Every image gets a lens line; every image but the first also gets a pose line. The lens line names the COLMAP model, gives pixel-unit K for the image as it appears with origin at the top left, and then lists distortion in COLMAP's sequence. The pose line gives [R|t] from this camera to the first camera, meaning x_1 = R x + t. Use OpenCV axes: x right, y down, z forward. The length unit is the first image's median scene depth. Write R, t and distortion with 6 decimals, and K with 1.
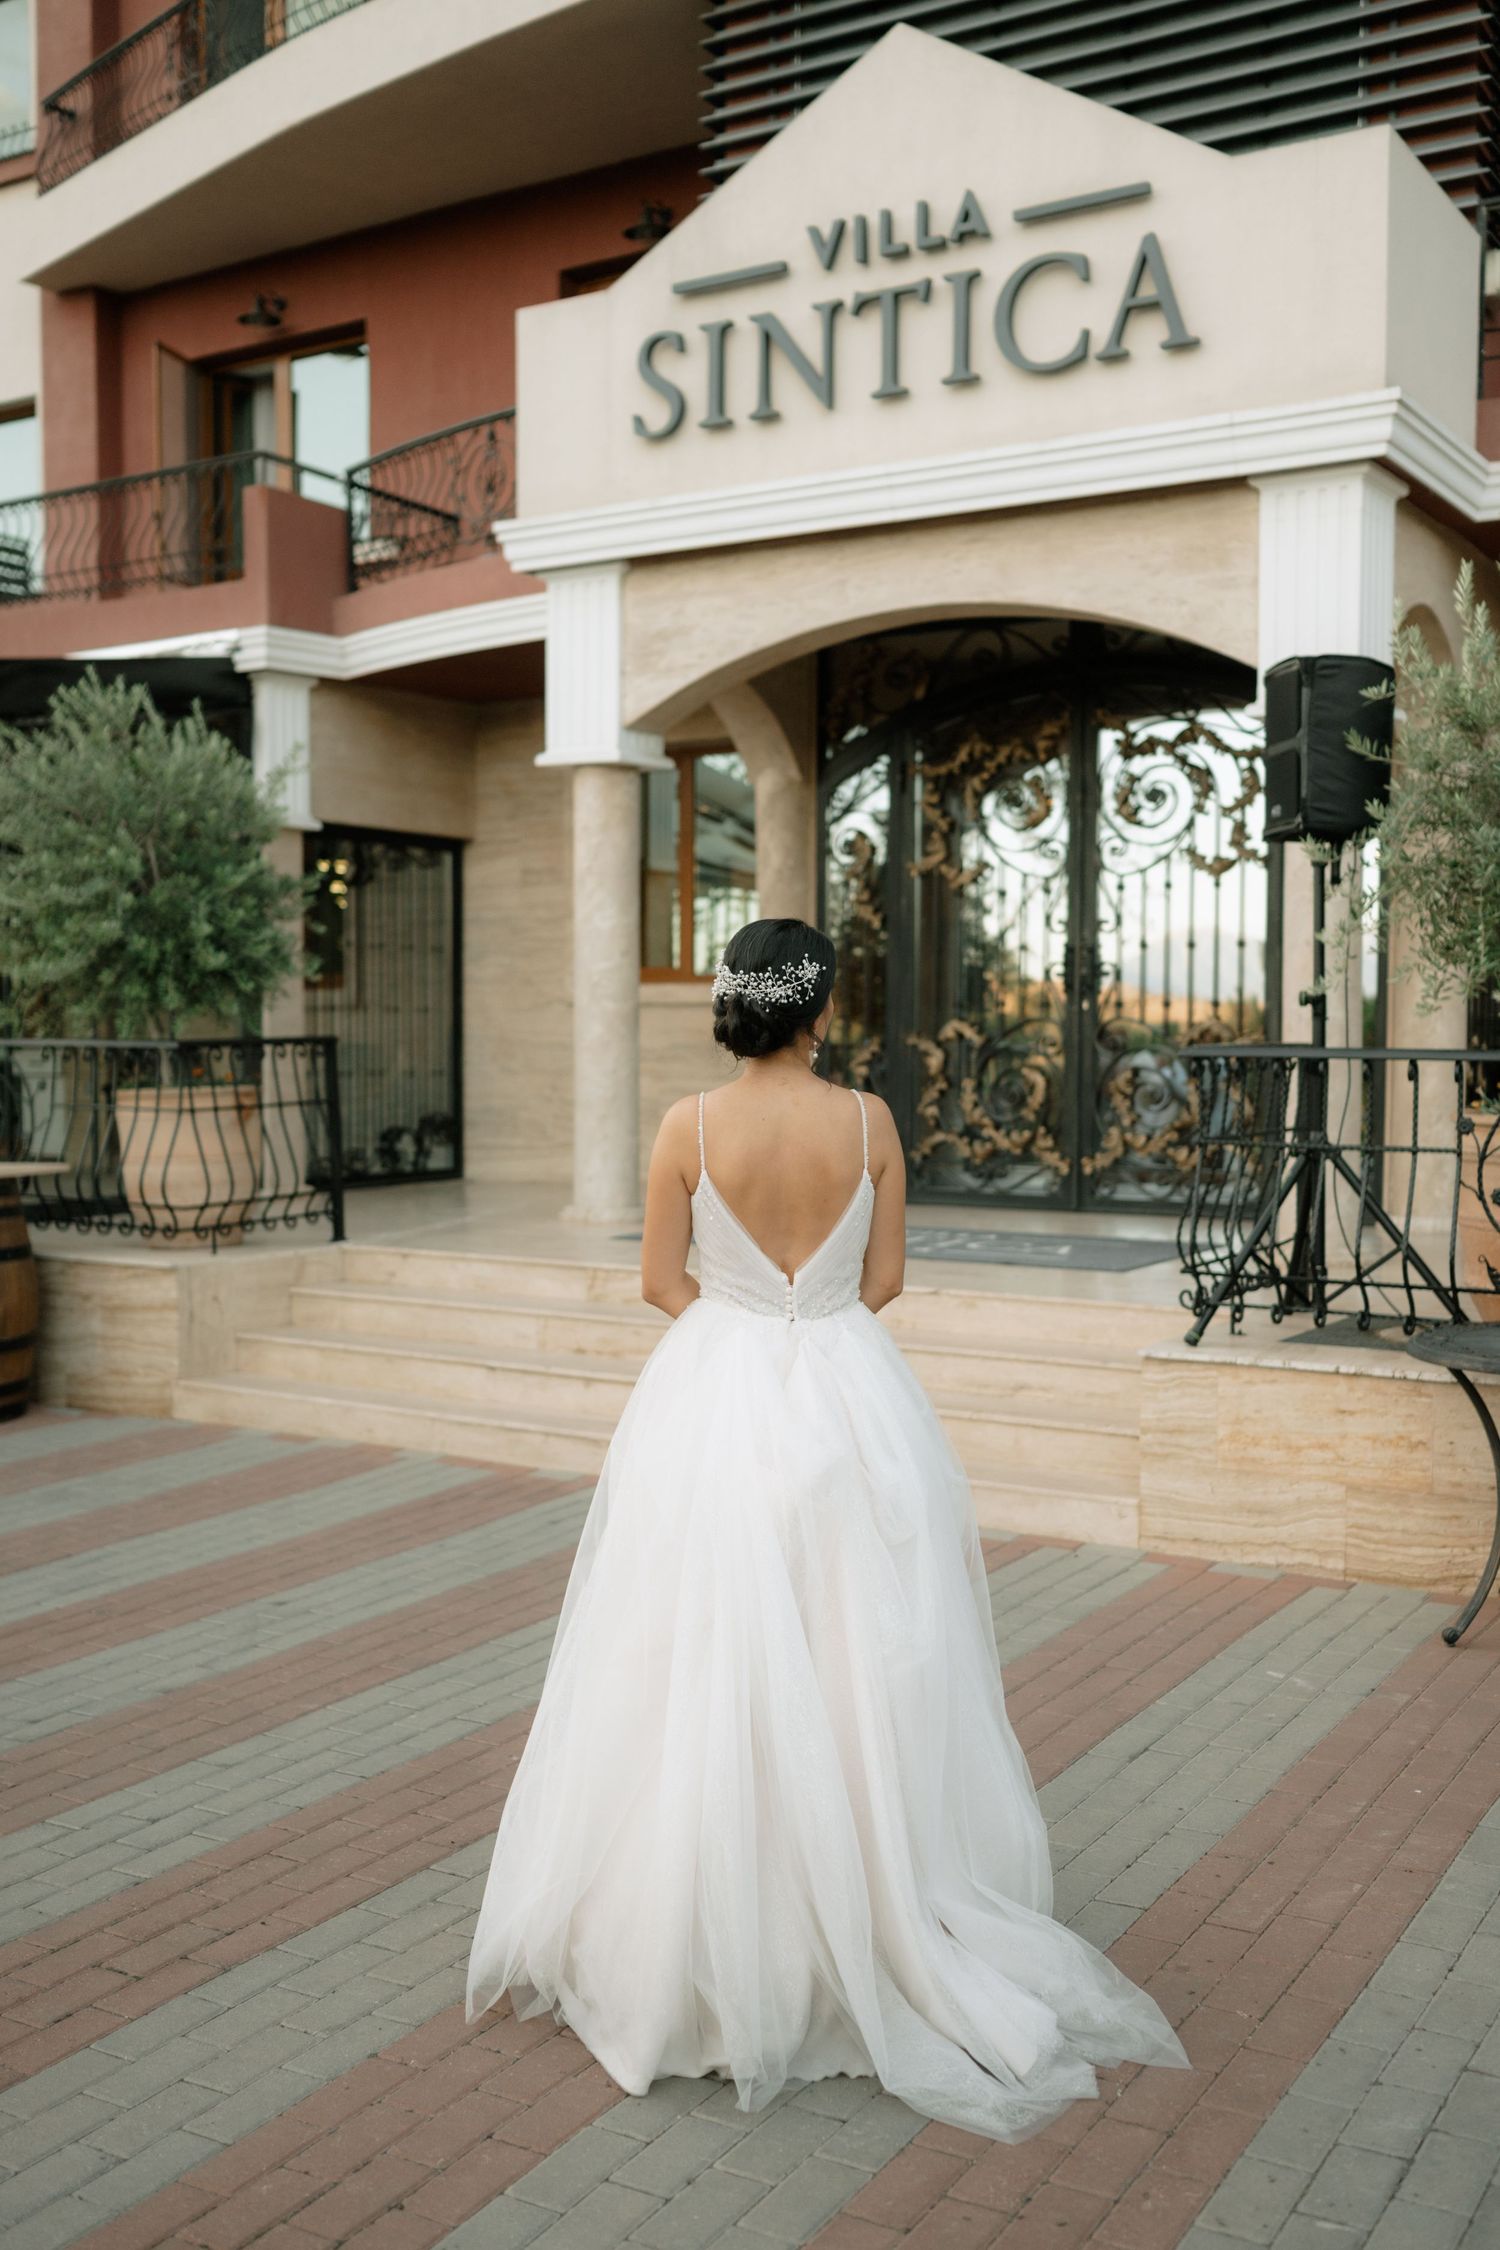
lens RADIAL K [[2310.0, 0, 735.7], [0, 2310.0, 1130.5], [0, 0, 1]] dist [-0.000097, 0.003010]
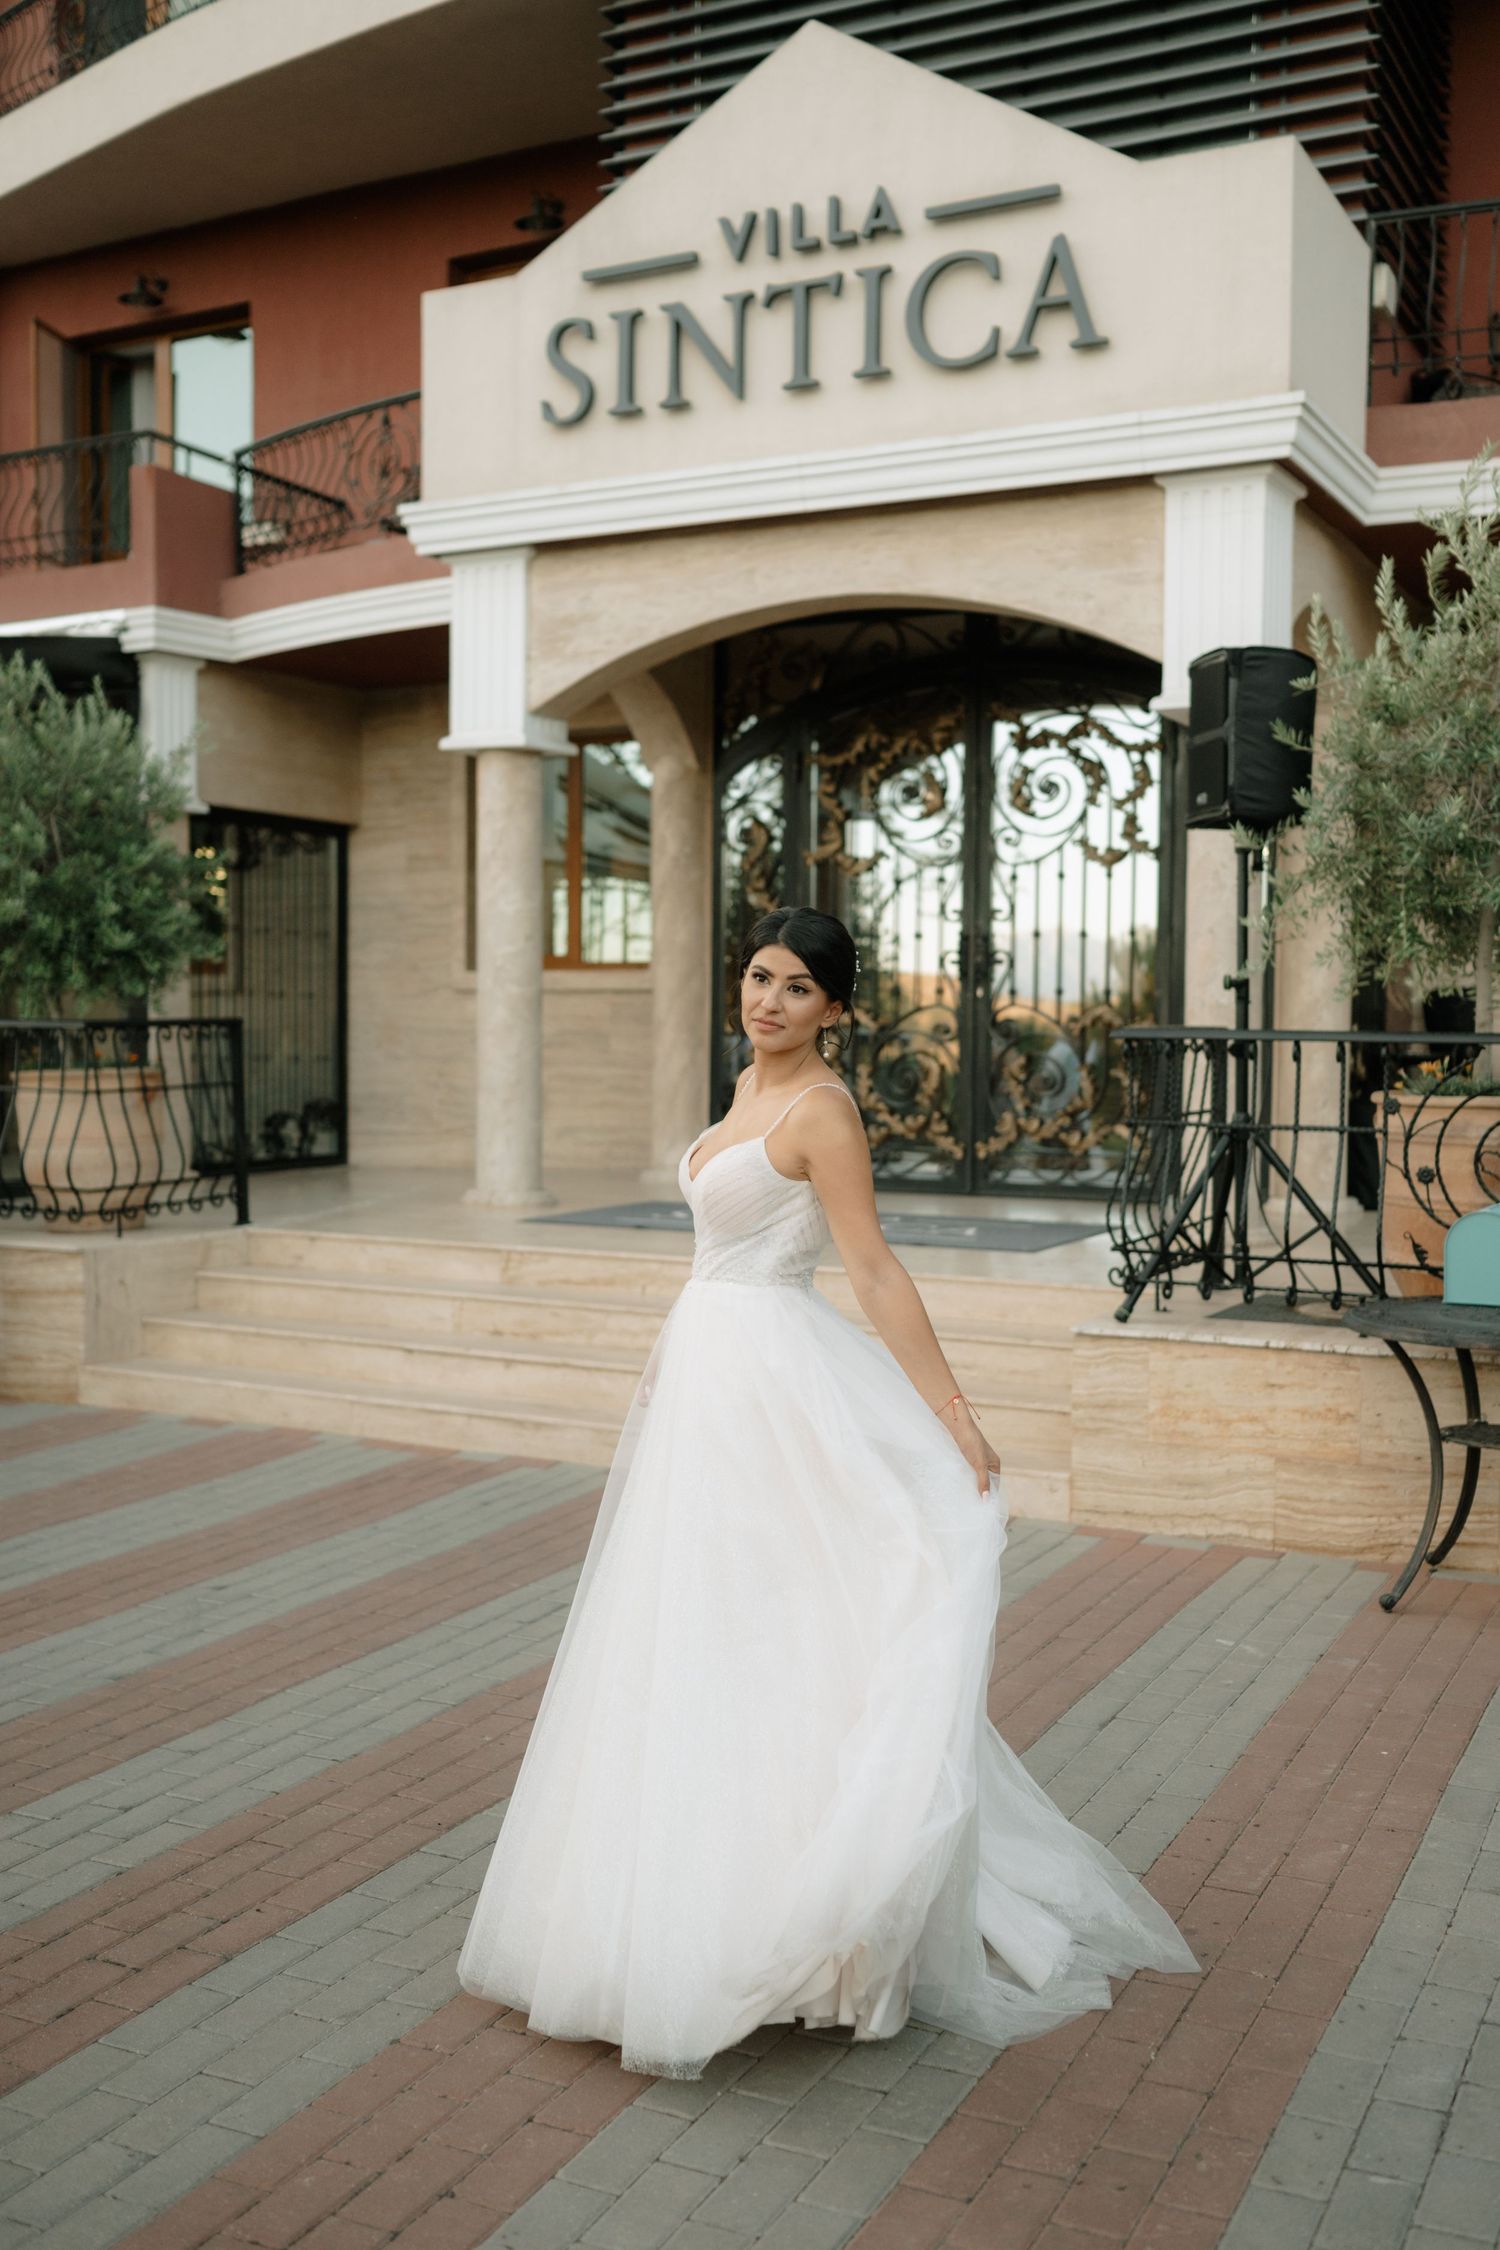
lens RADIAL K [[2268.6, 0, 747.3], [0, 2268.6, 1123.2], [0, 0, 1]] dist [-0.003741, 0.006110]
pose [[0.996826, 0.001829, 0.079593, -0.035315], [-0.001801, 0.999998, -0.000424, 0.004568], [-0.079594, 0.000279, 0.996827, 0.012094]]
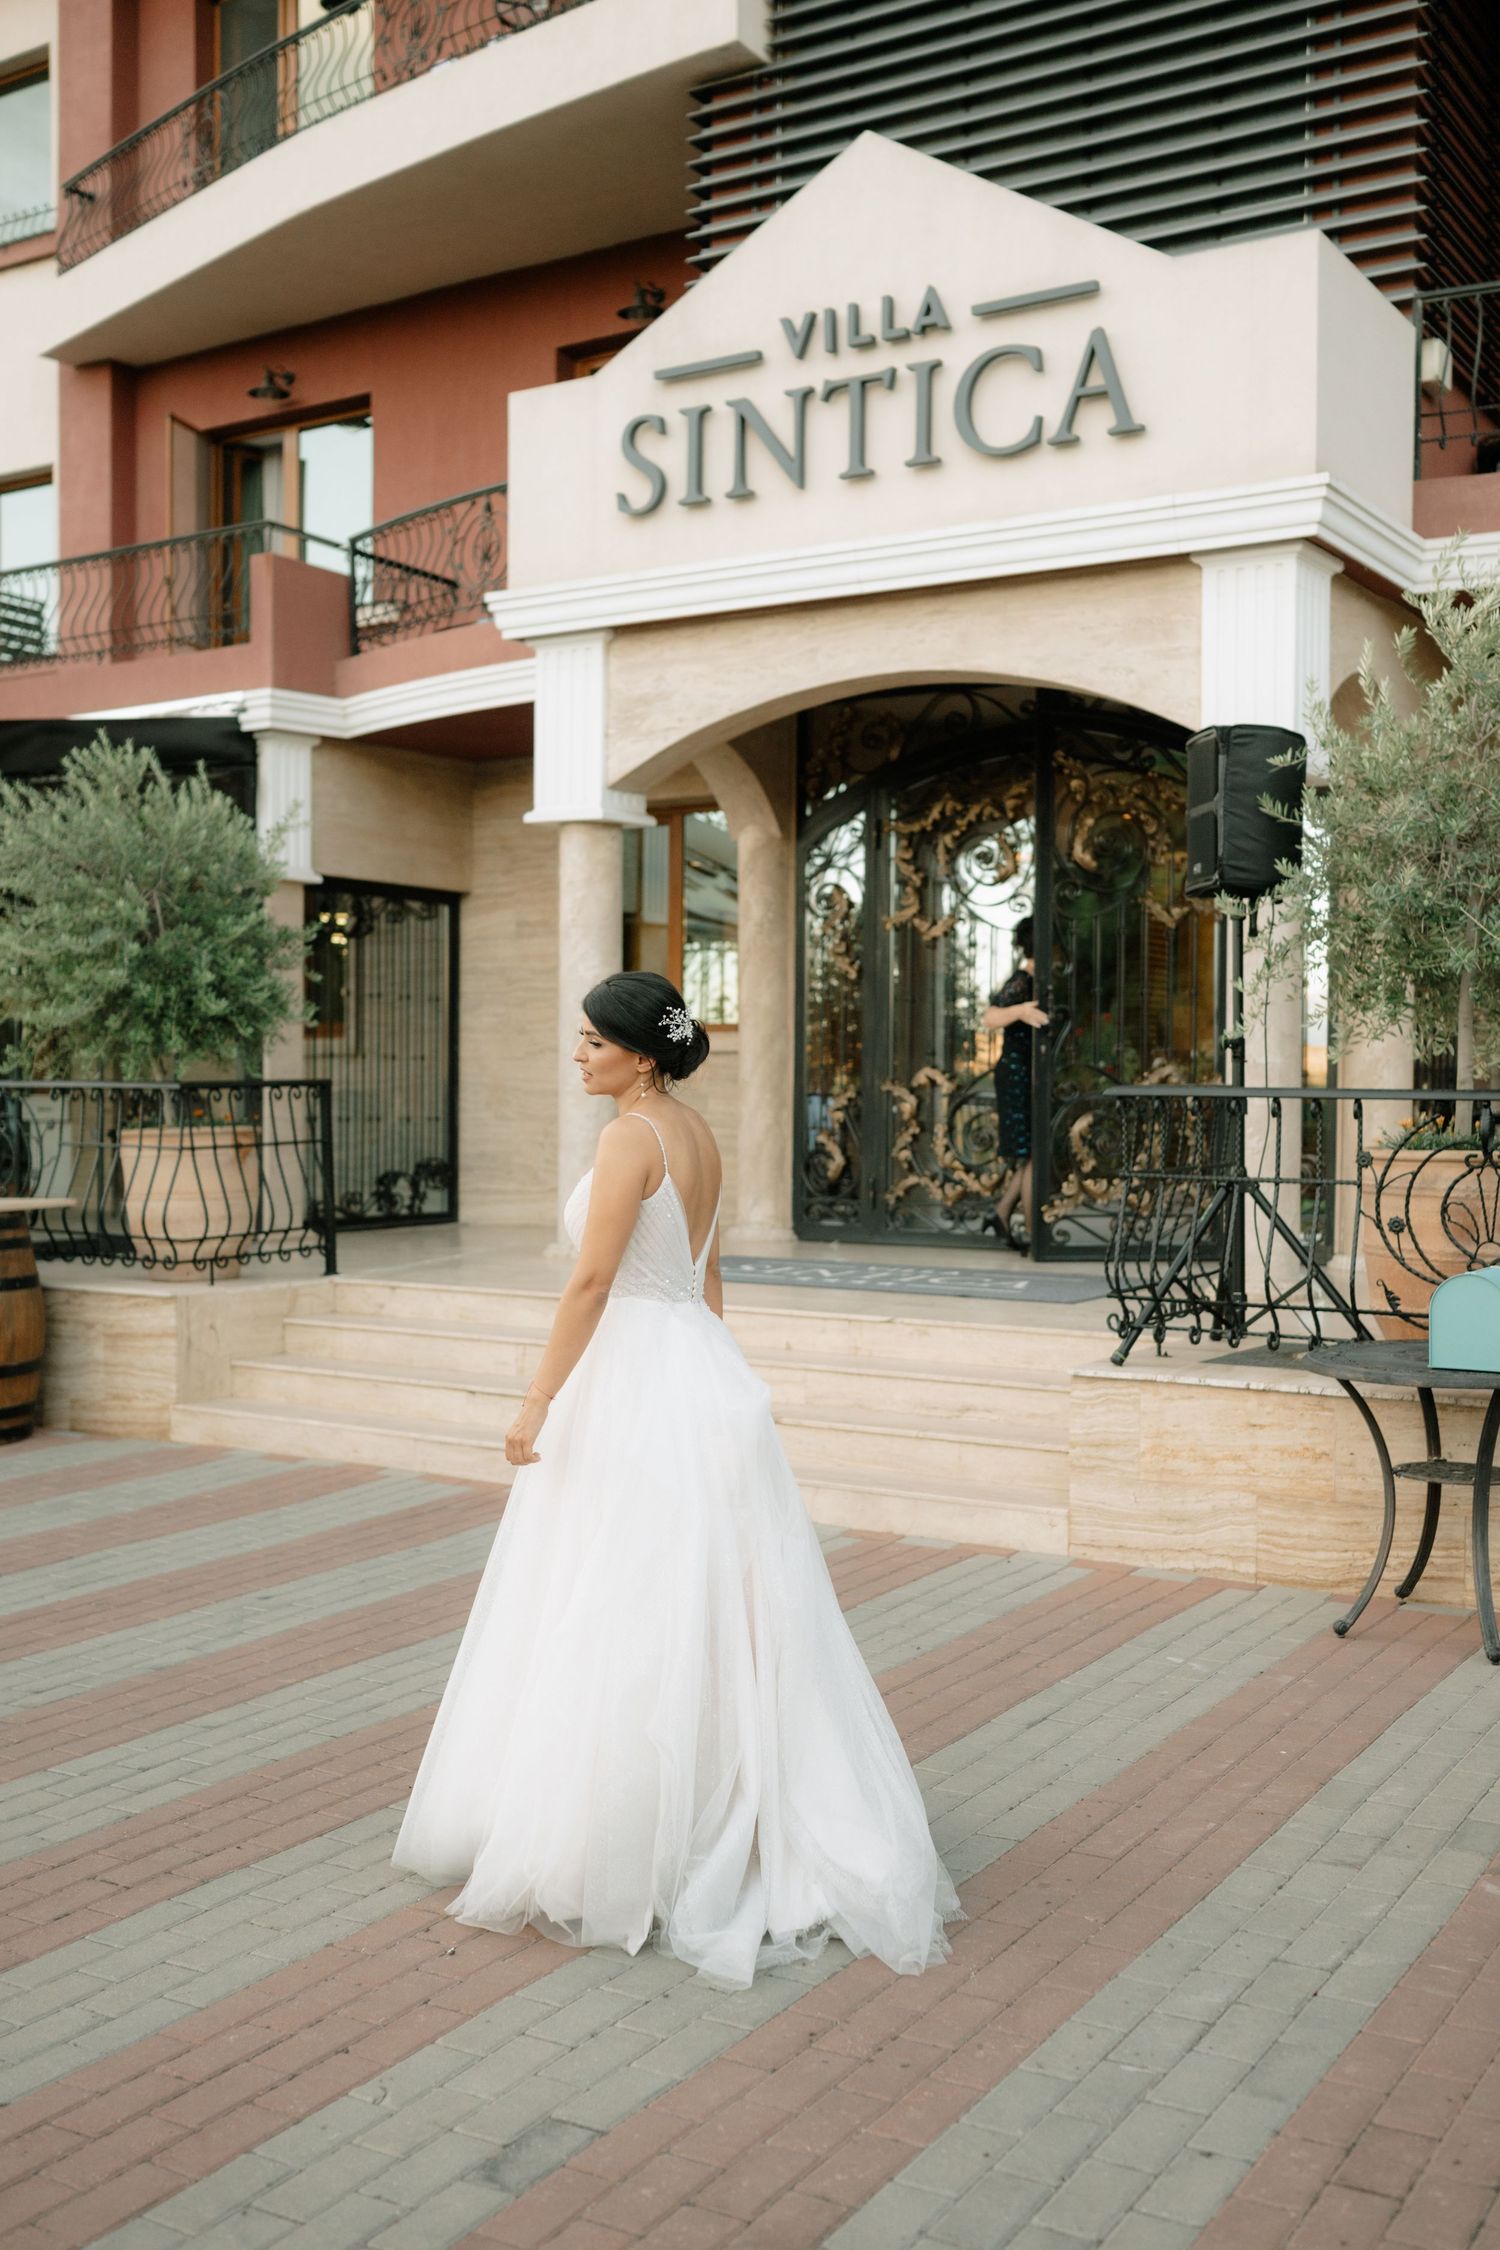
lens RADIAL K [[2376.7, 0, 729.4], [0, 2376.7, 1113.4], [0, 0, 1]] dist [-0.002039, -0.006271]
pose [[0.999915, 0.003421, -0.012592, 0.023177], [-0.003832, 0.999456, -0.032764, 0.009885], [0.012473, 0.032809, 0.999384, -0.080804]]
